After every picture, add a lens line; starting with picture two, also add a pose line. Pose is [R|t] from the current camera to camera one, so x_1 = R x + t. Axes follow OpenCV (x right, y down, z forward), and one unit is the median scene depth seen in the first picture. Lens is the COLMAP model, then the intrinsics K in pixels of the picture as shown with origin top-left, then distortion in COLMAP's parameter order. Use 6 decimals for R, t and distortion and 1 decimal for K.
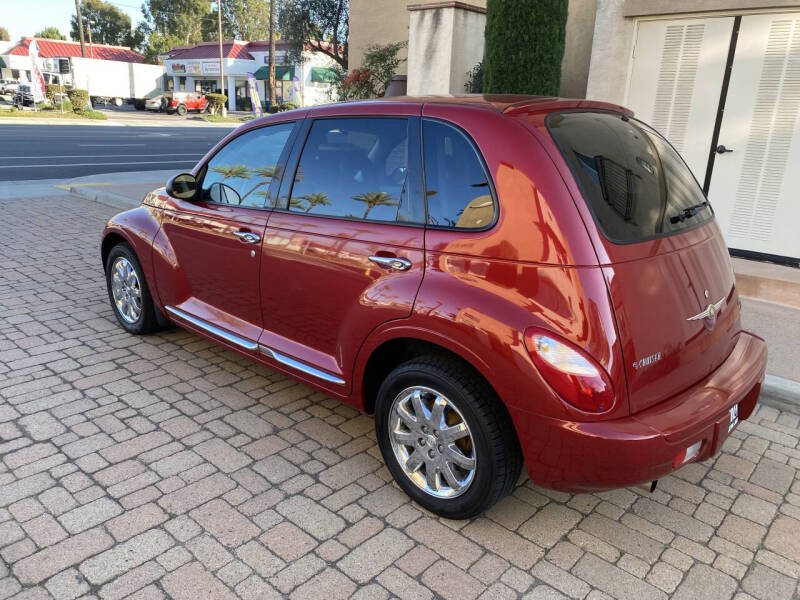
lens RADIAL K [[613.0, 0, 404.0], [0, 613.0, 295.3], [0, 0, 1]] dist [0.010351, 0.003484]
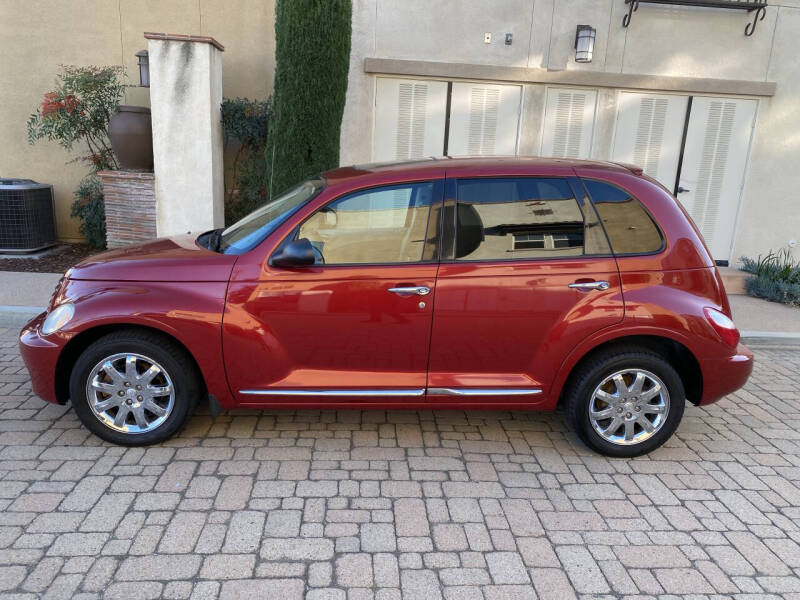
lens RADIAL K [[613.5, 0, 403.1], [0, 613.5, 297.6], [0, 0, 1]] dist [0.013741, -0.001604]
pose [[0.697830, -0.173023, 0.695051, -0.826476], [0.188094, 0.980595, 0.055259, -0.119804], [-0.691125, 0.092174, 0.716834, 0.212880]]
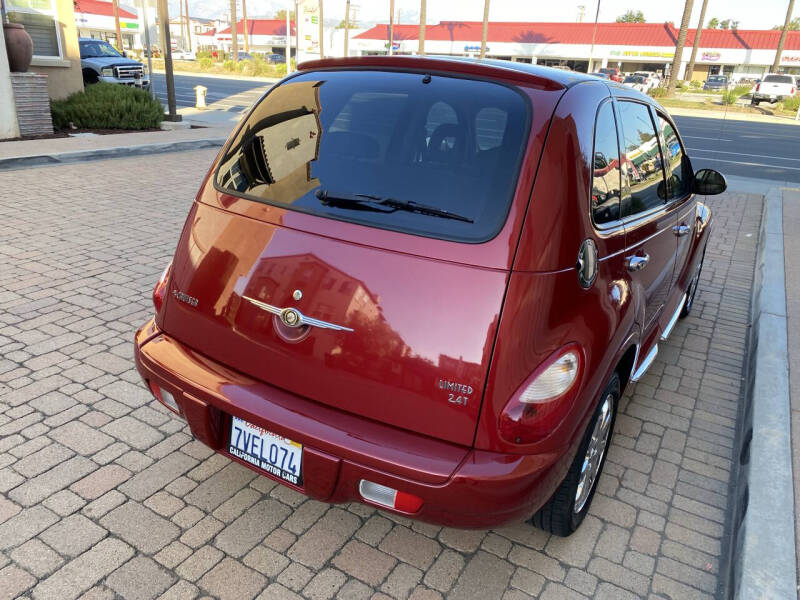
lens RADIAL K [[613.6, 0, 402.9], [0, 613.6, 303.5], [0, 0, 1]] dist [0.014565, -0.004063]
pose [[0.196965, 0.319627, -0.926846, 0.831408], [-0.326877, 0.912683, 0.245278, -0.153049], [0.924314, 0.254654, 0.284245, 0.597025]]
